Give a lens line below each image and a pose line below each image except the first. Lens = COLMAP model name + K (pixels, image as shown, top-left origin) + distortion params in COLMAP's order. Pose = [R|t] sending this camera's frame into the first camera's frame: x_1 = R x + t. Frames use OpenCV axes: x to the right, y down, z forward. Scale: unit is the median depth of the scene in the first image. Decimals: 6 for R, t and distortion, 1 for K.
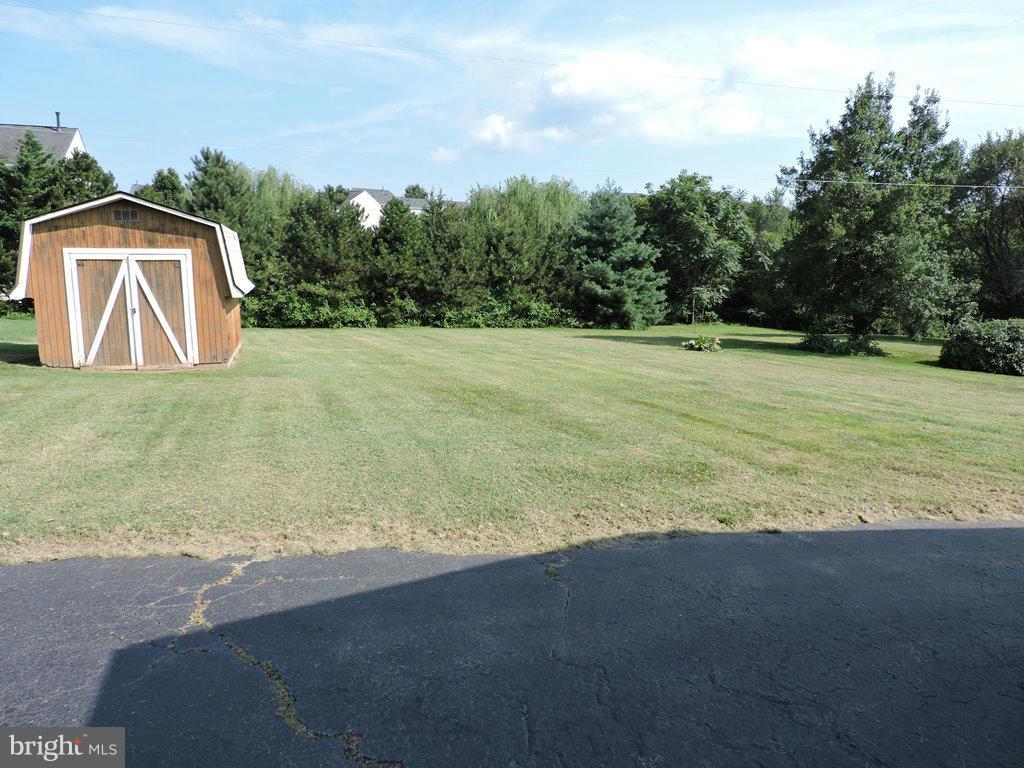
lens RADIAL K [[734.6, 0, 512.0], [0, 734.6, 384.0], [0, 0, 1]] dist [-0.010640, -0.002312]
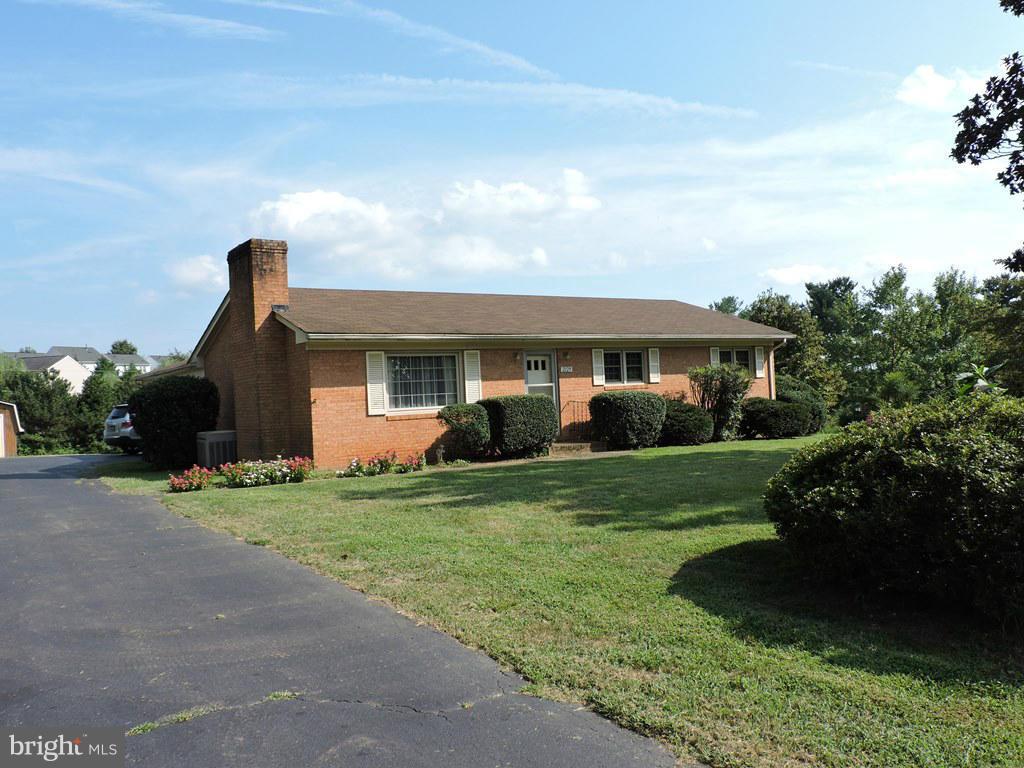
lens RADIAL K [[872.9, 0, 512.0], [0, 872.9, 384.0], [0, 0, 1]] dist [0.005324, 0.002590]
pose [[0.958582, -0.045734, 0.281120, 0.180456], [0.099990, 0.978236, -0.181811, 0.200659], [-0.266687, 0.202390, 0.942293, -1.036582]]
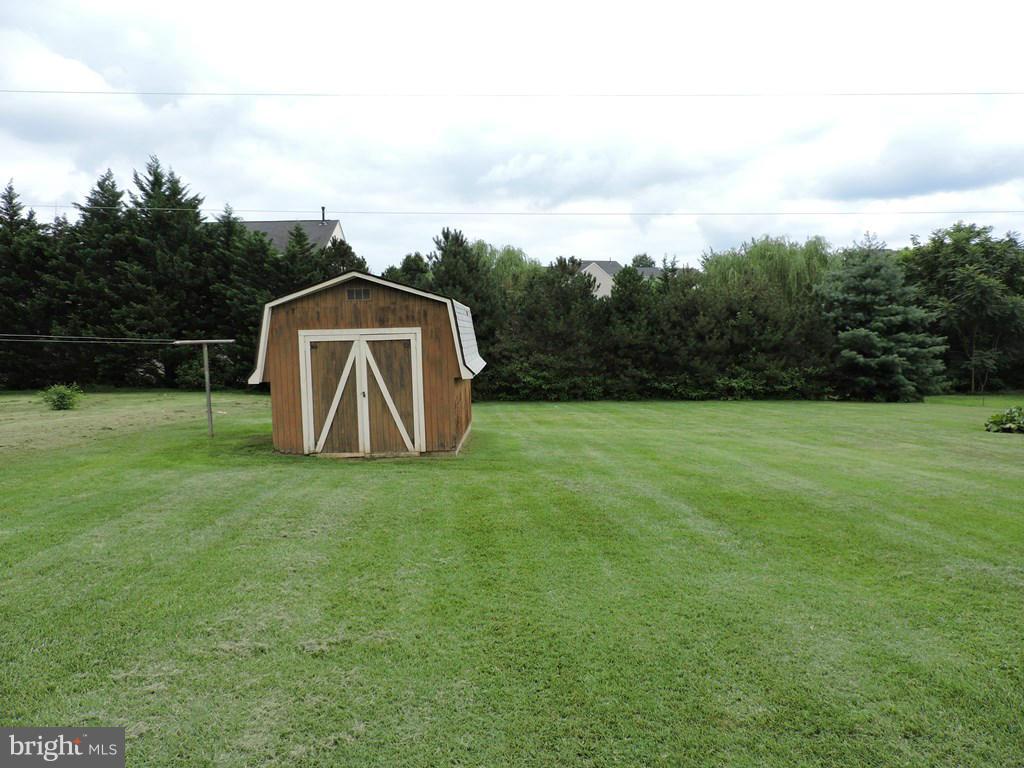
lens RADIAL K [[725.3, 0, 512.0], [0, 725.3, 384.0], [0, 0, 1]] dist [-0.078720, -0.000636]
pose [[0.954423, -0.005220, -0.298413, -0.026795], [-0.021649, 0.996002, -0.086663, -0.017164], [0.297673, 0.089174, 0.950494, 0.081095]]
